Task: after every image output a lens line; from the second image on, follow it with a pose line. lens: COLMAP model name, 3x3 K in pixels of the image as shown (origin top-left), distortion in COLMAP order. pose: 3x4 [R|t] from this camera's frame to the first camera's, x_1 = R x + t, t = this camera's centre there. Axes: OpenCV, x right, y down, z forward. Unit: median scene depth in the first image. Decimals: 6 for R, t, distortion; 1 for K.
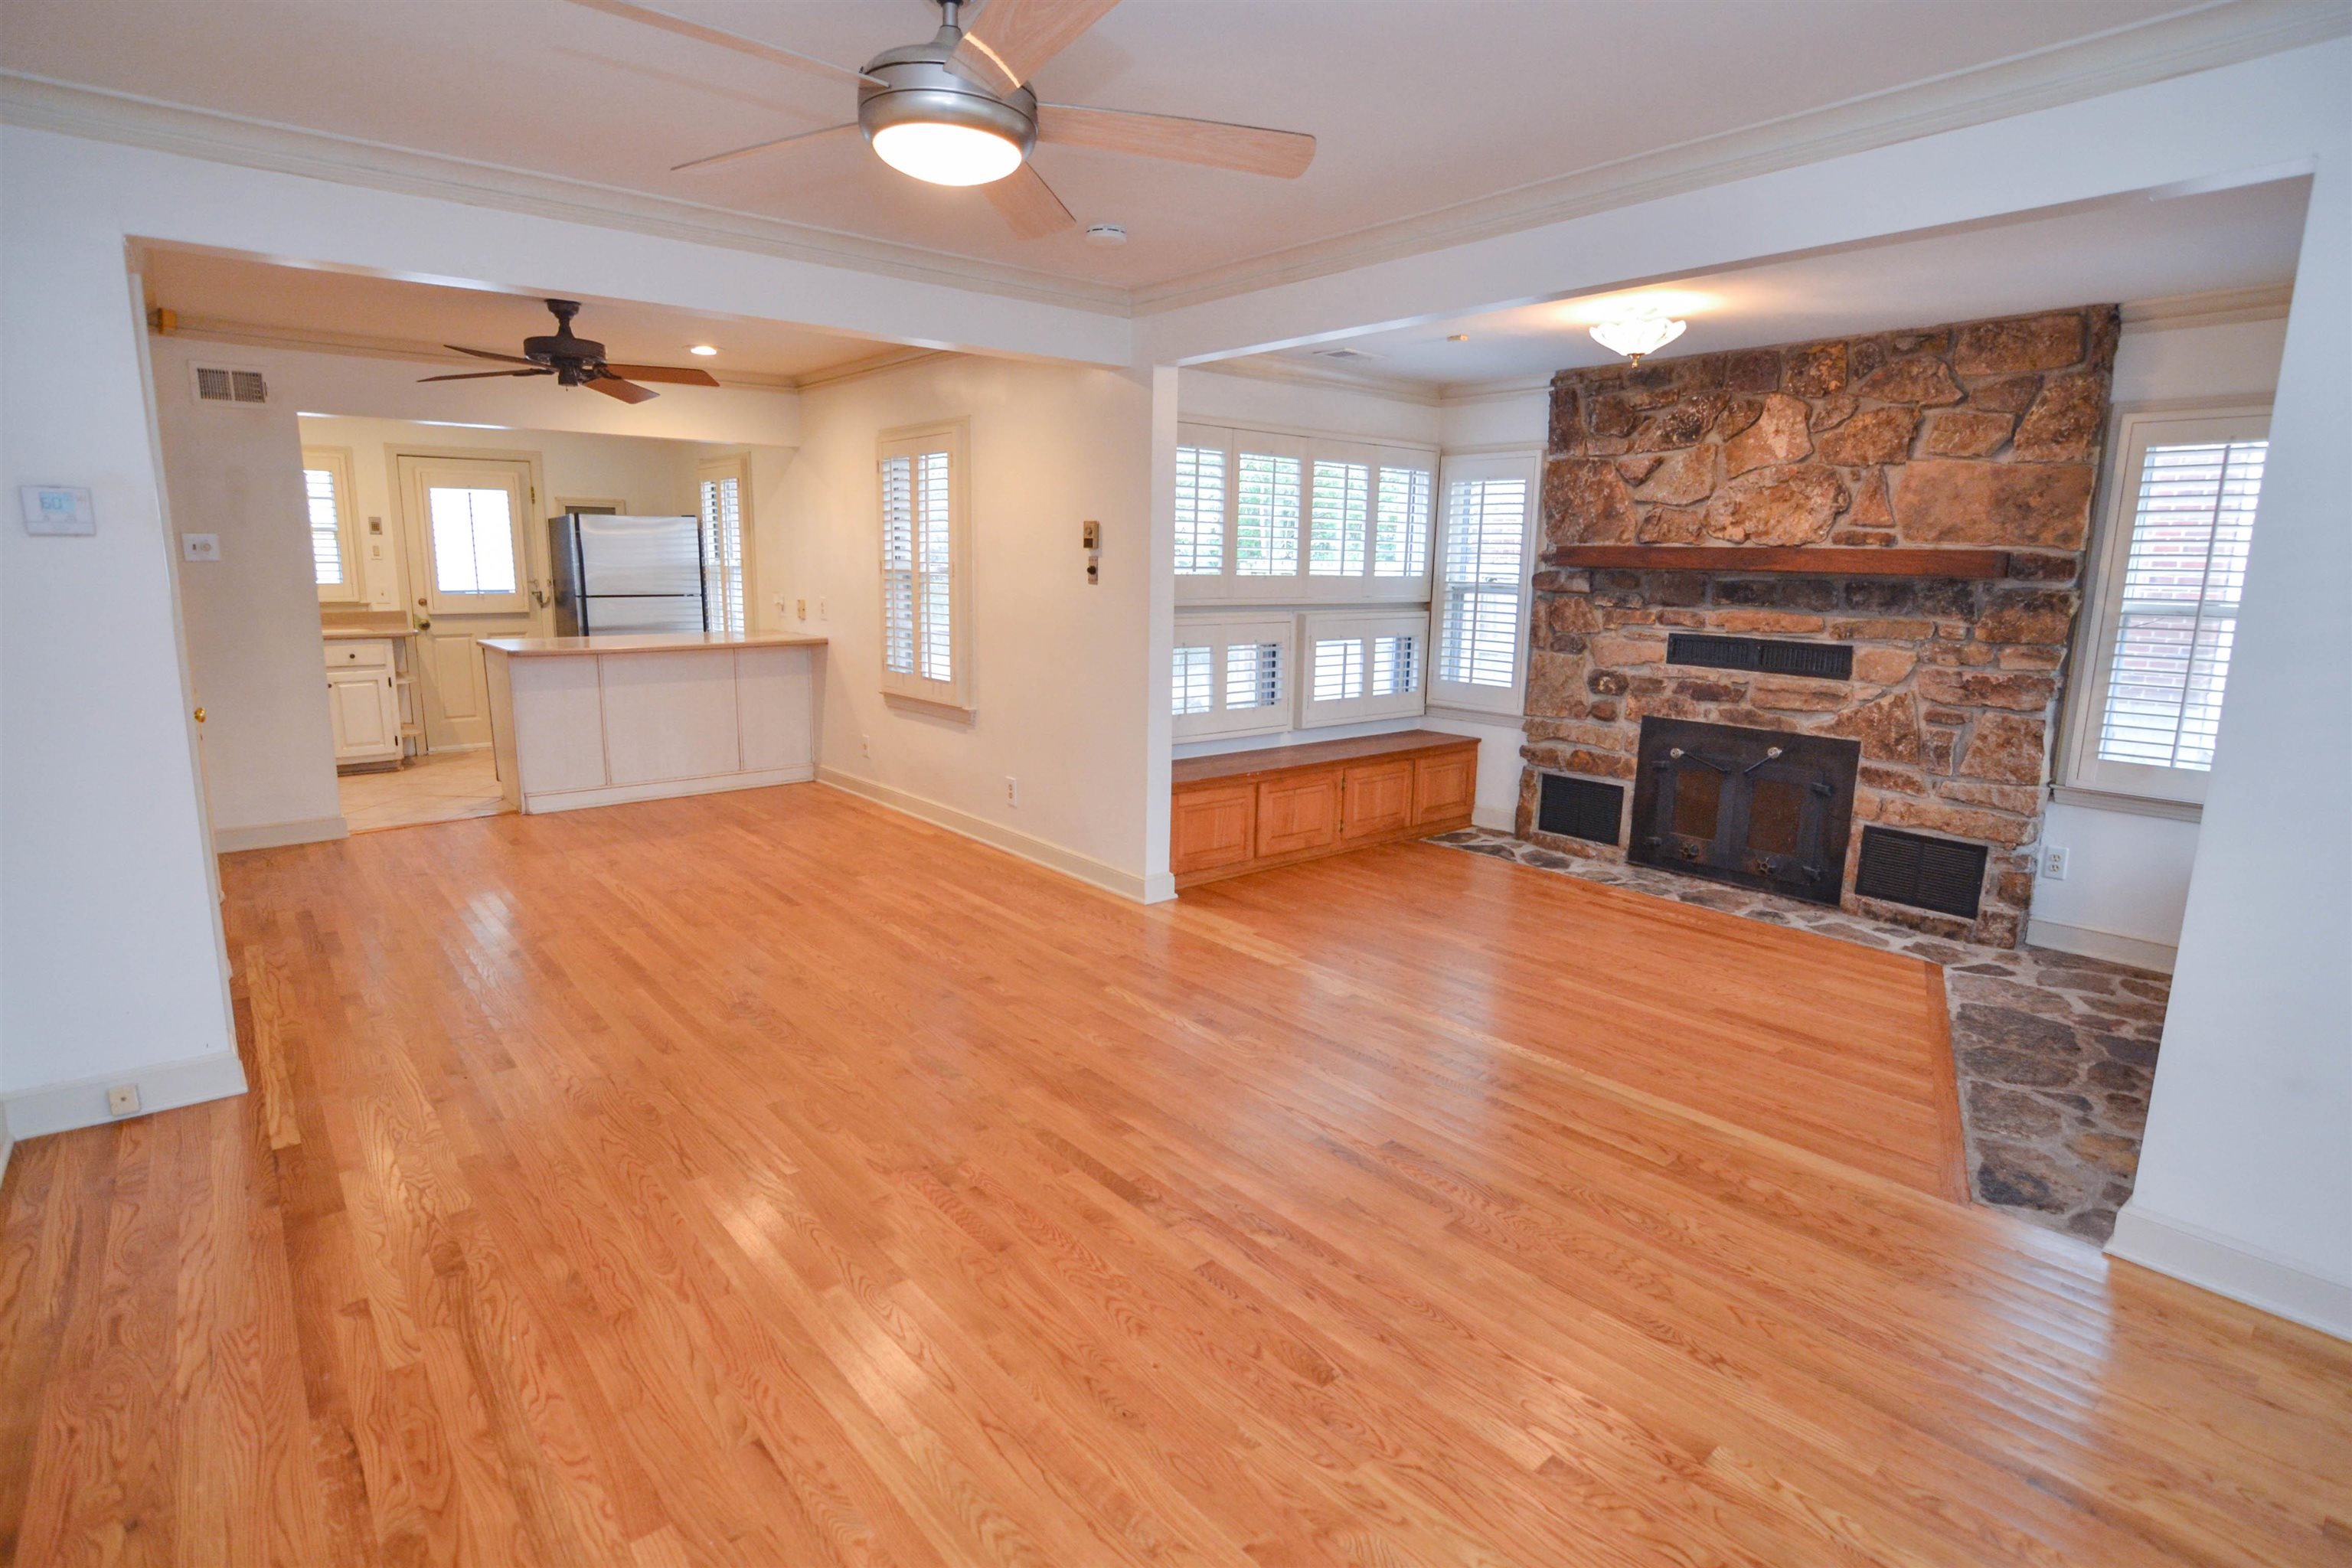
lens RADIAL K [[1164.5, 0, 1163.8], [0, 1164.5, 778.5], [0, 0, 1]] dist [-0.032861, 0.011020]
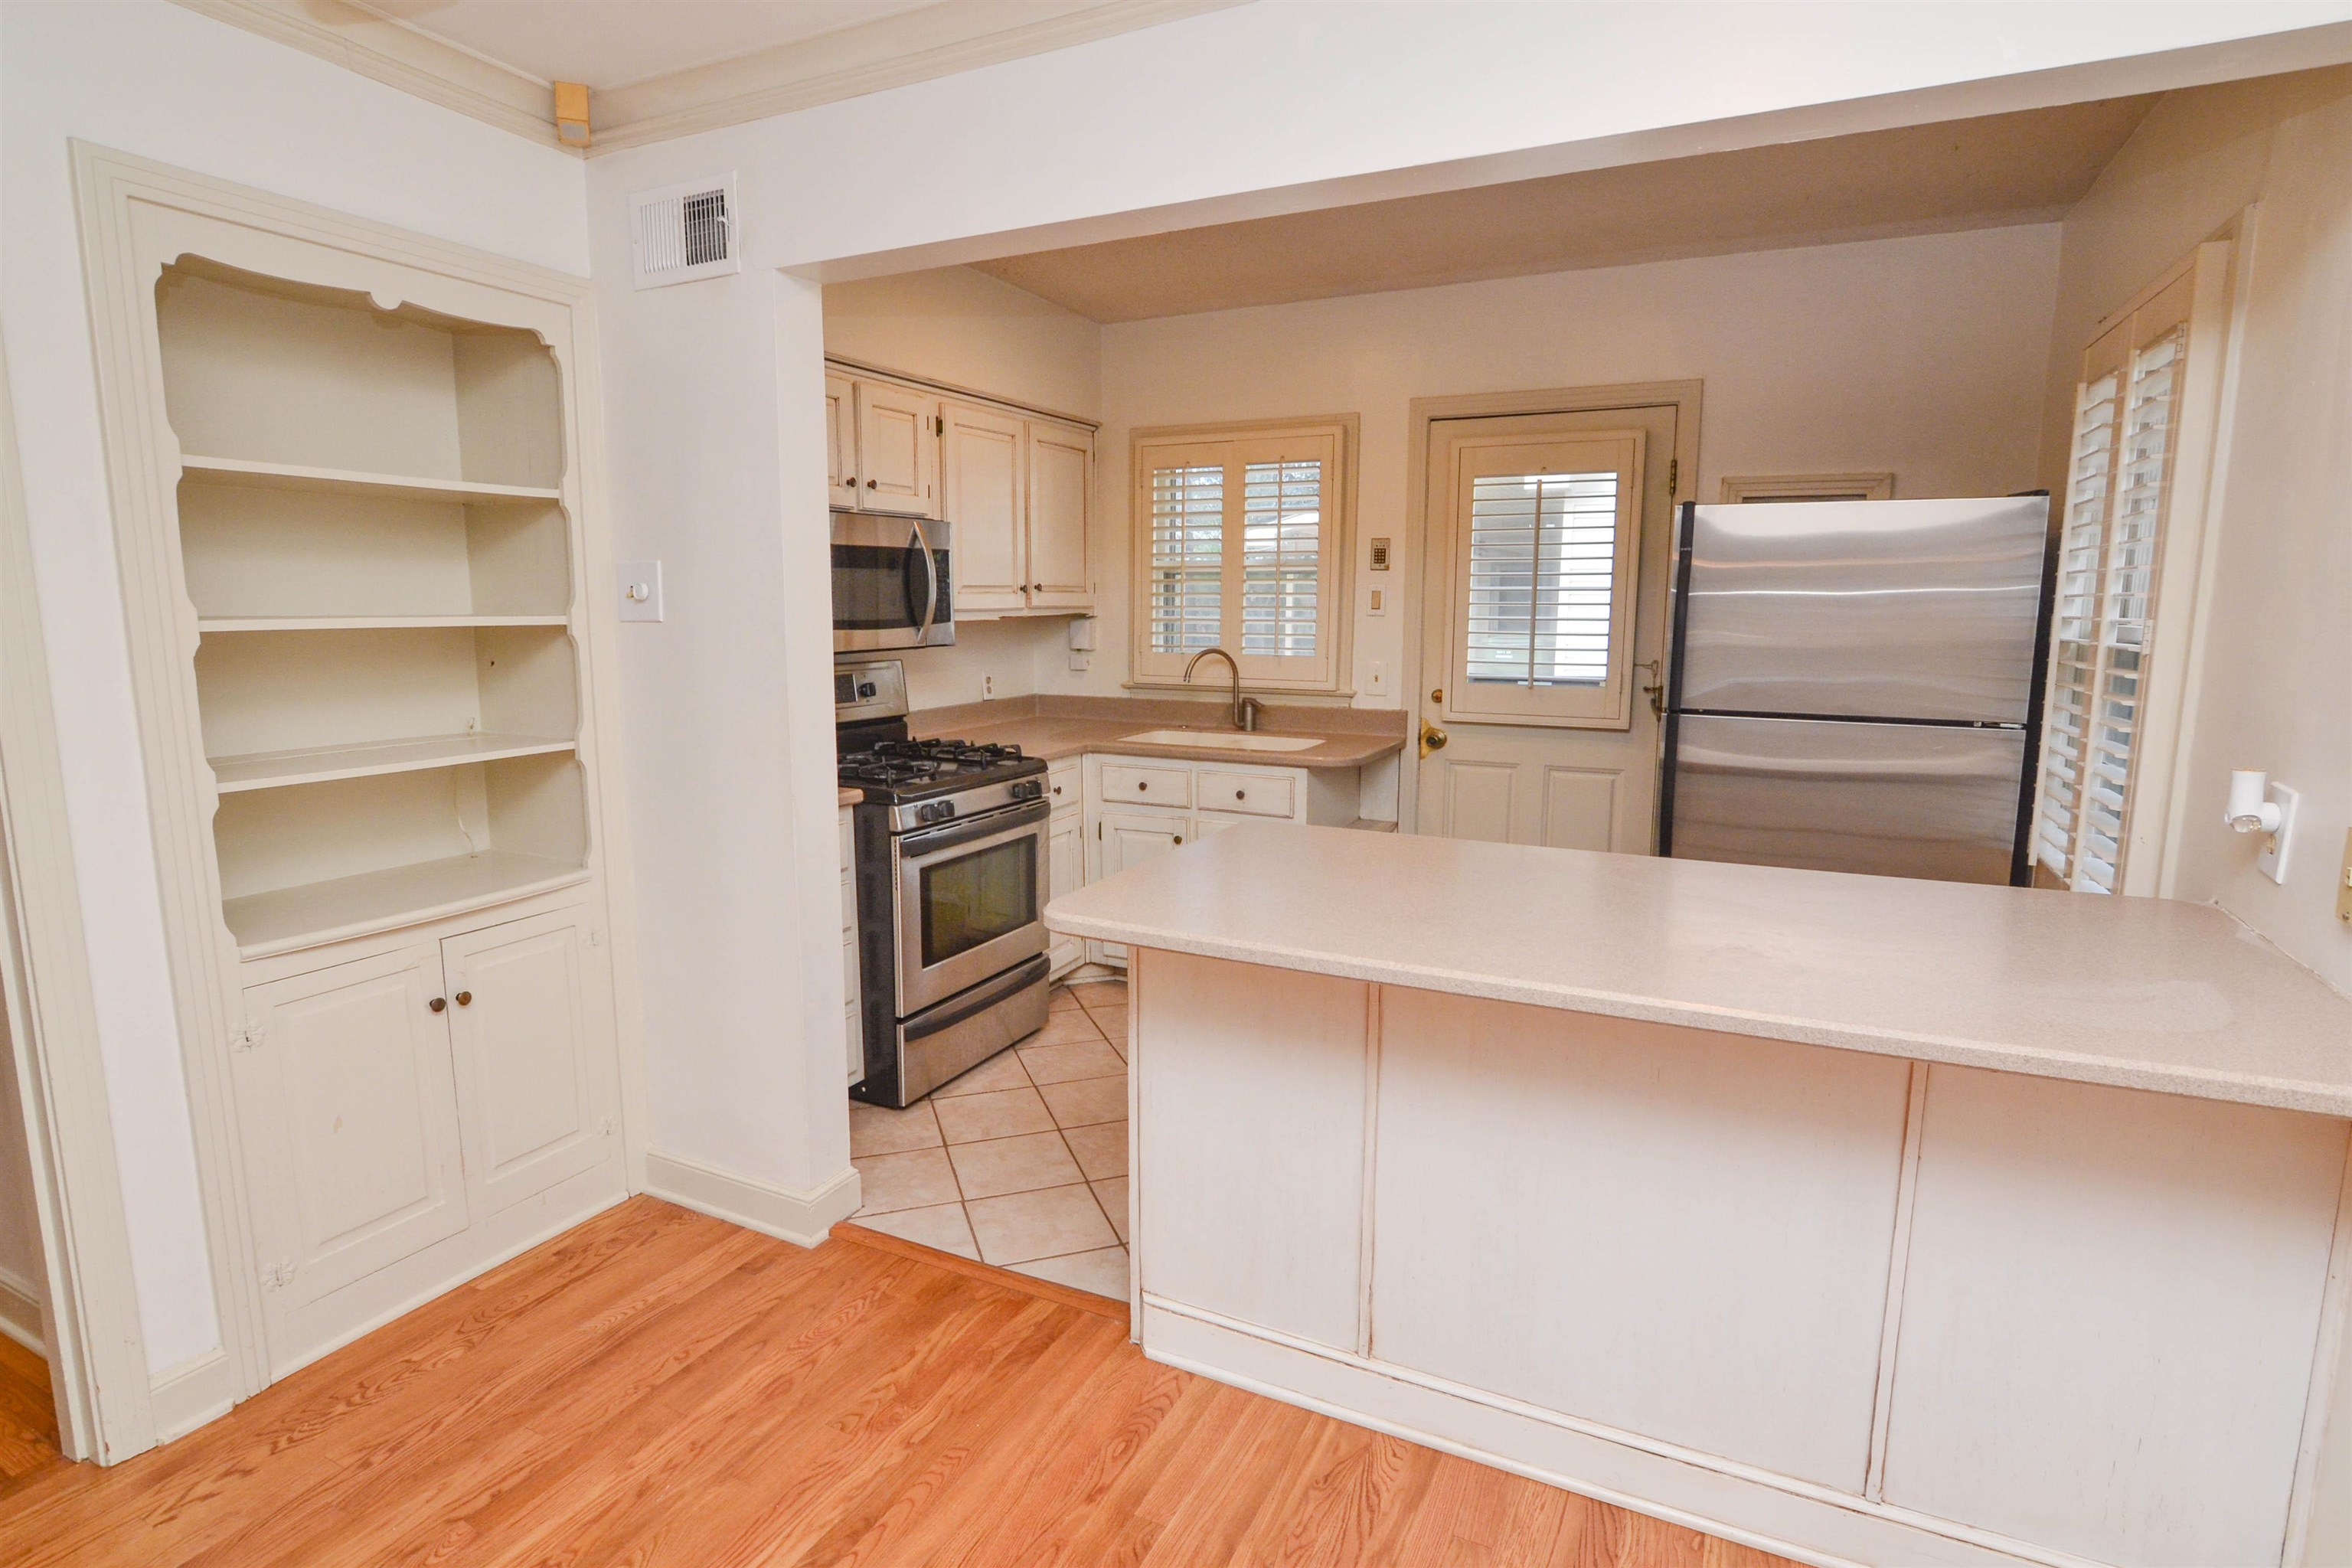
lens RADIAL K [[1177.0, 0, 1168.4], [0, 1177.0, 776.9], [0, 0, 1]] dist [-0.018418, 0.001072]
pose [[0.392560, 0.123737, -0.911365, -0.319435], [-0.169184, 0.983714, 0.060686, -0.208775], [0.904032, 0.130365, 0.407101, 1.089967]]
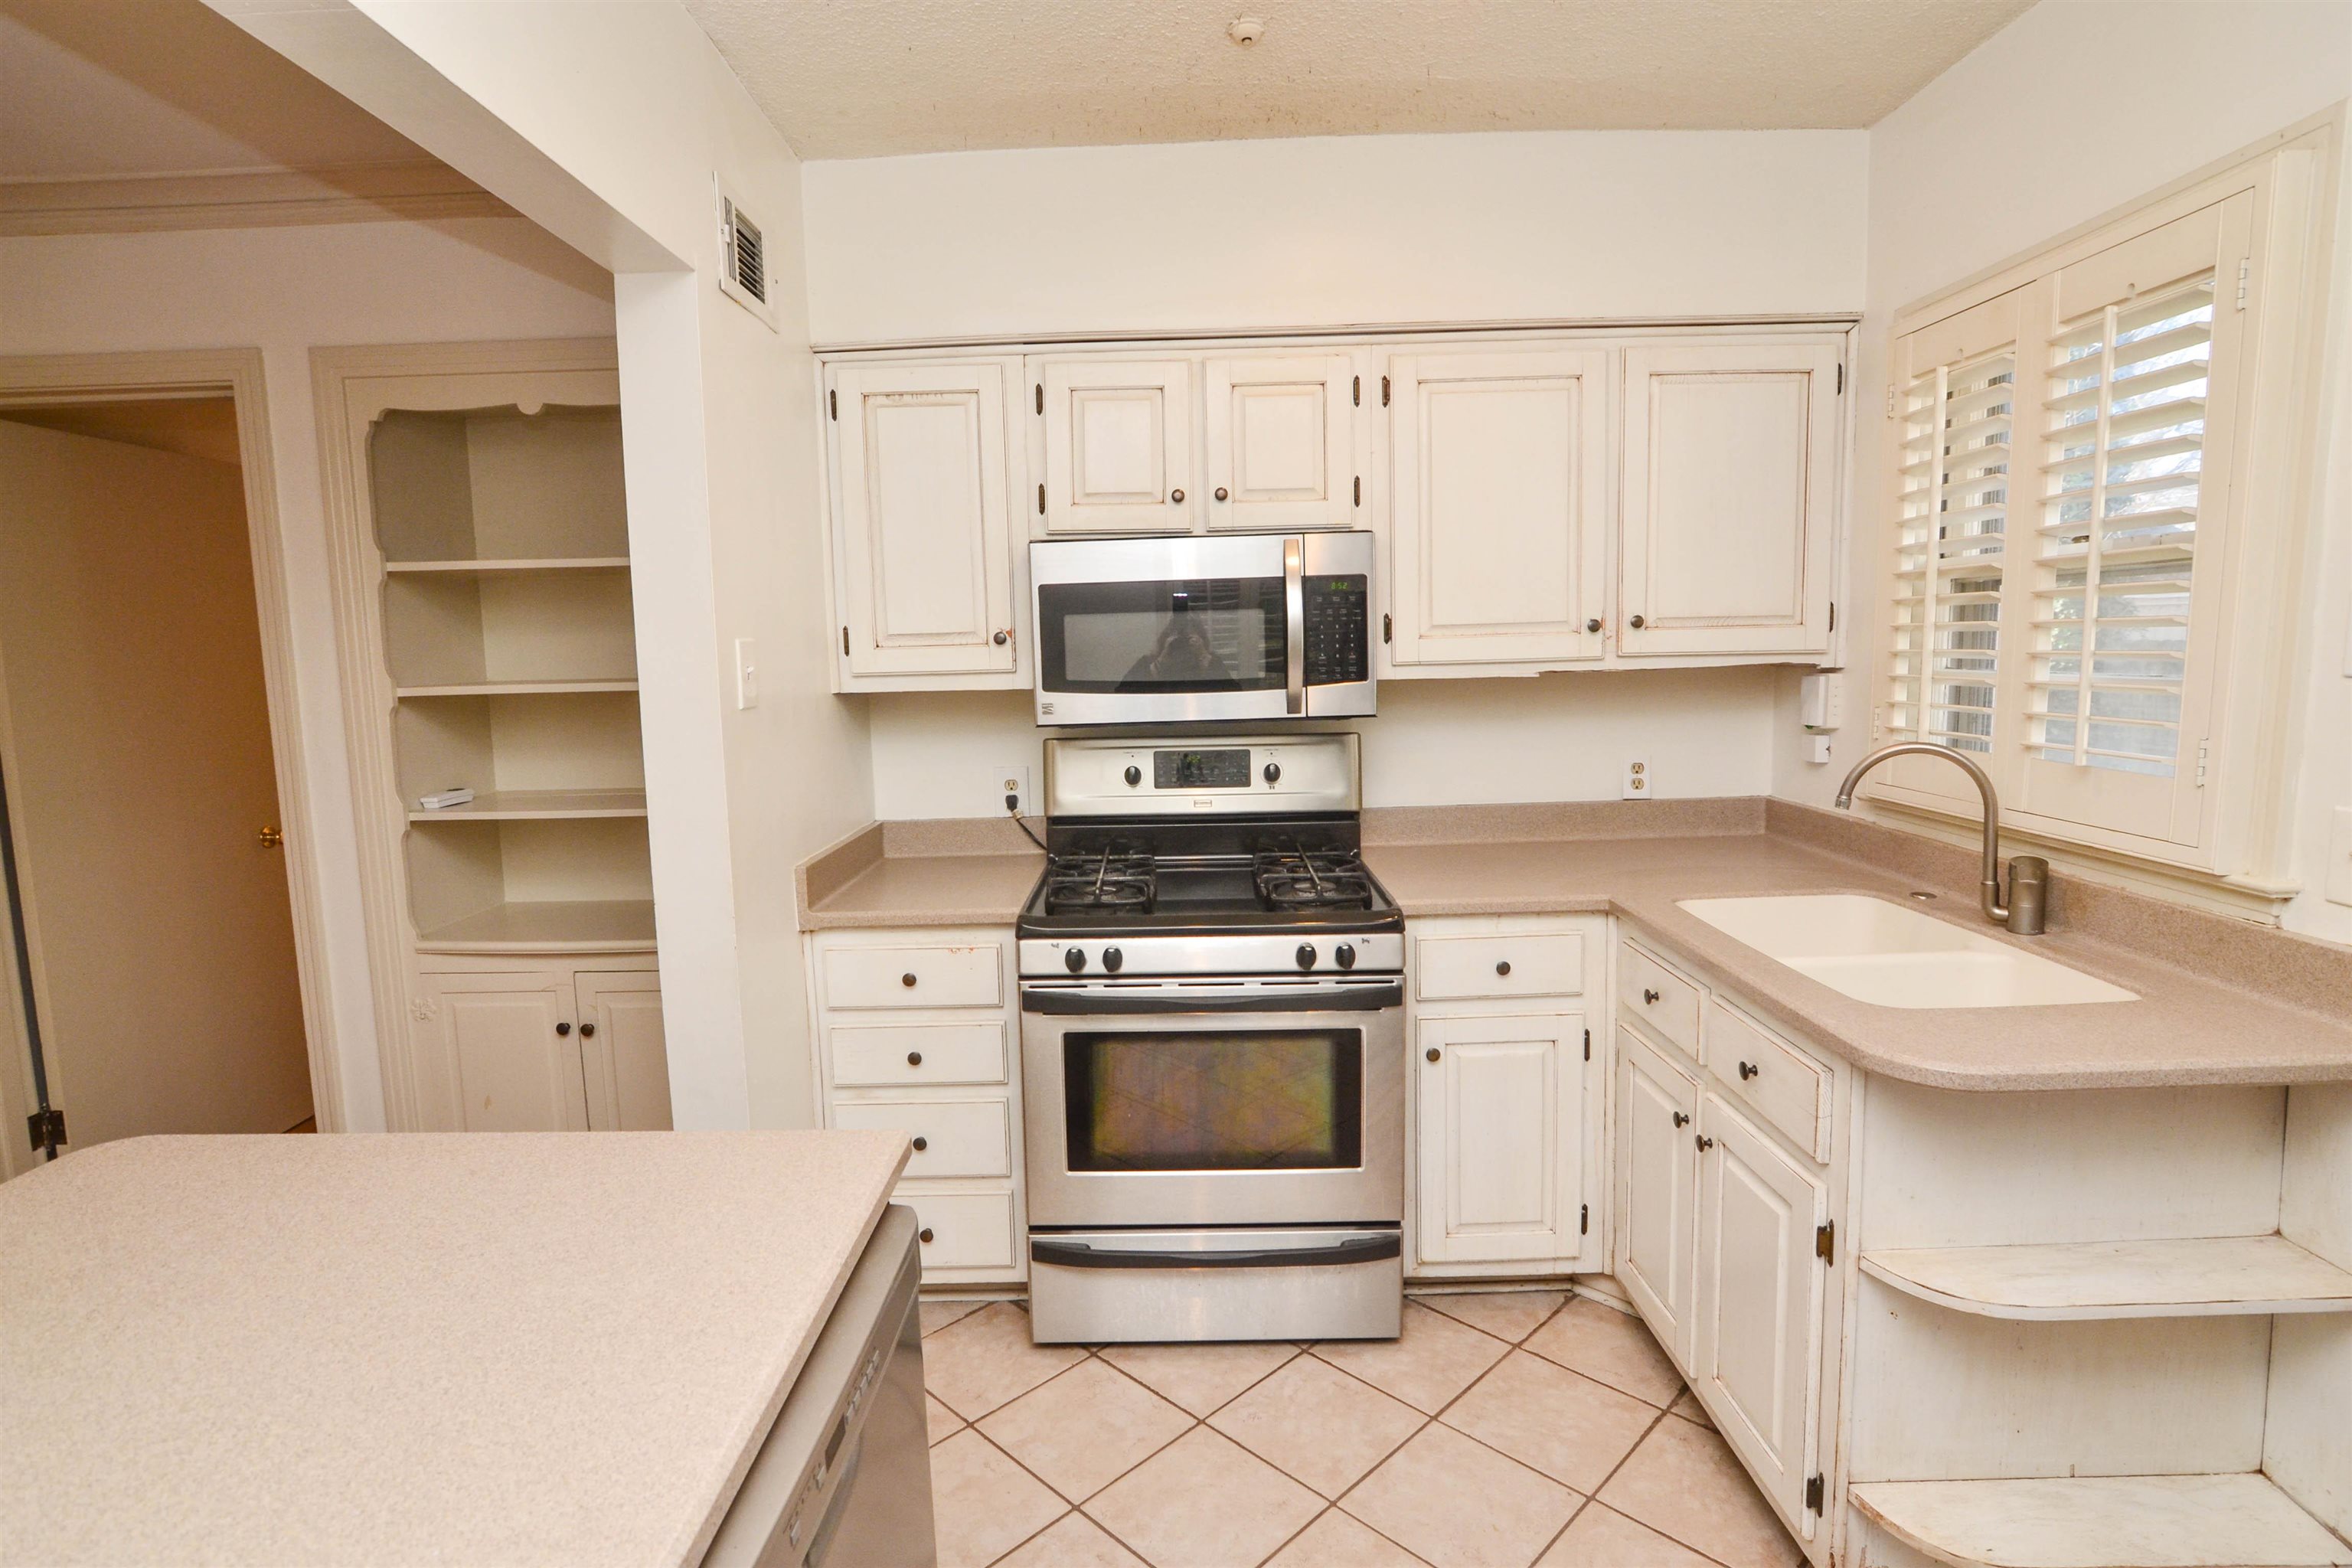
lens RADIAL K [[1161.3, 0, 1167.4], [0, 1161.3, 778.3], [0, 0, 1]] dist [-0.029653, 0.010526]
pose [[-0.655217, 0.087073, -0.750406, -0.656469], [-0.127734, 0.966263, 0.223650, -0.301499], [0.744564, 0.242391, -0.621990, 1.532188]]
